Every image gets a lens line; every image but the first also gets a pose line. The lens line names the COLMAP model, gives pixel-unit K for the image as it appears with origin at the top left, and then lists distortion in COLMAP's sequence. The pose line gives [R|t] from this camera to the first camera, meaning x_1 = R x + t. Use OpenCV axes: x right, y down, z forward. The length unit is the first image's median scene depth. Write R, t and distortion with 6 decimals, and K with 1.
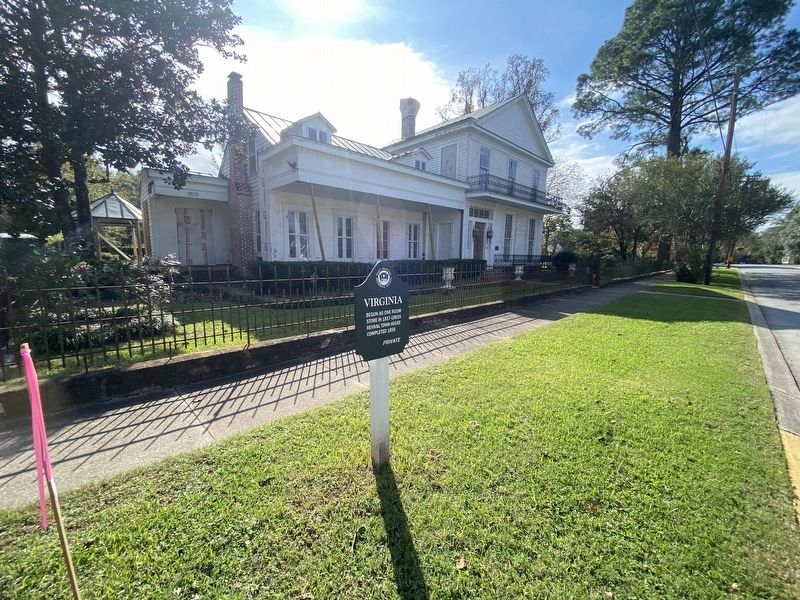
lens RADIAL K [[324.6, 0, 401.8], [0, 324.6, 298.9], [0, 0, 1]] dist [0.022319, -0.020924]
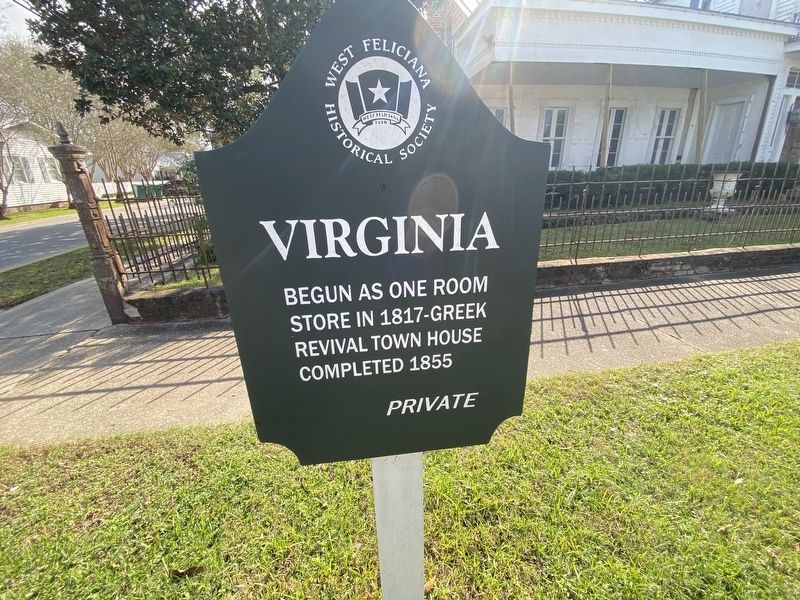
lens RADIAL K [[324.6, 0, 401.8], [0, 324.6, 298.9], [0, 0, 1]] dist [0.022319, -0.020924]
pose [[0.824845, 0.170145, -0.539148, 0.067967], [-0.038224, 0.968241, 0.247079, -0.005370], [0.564065, -0.183194, 0.805153, 0.797391]]
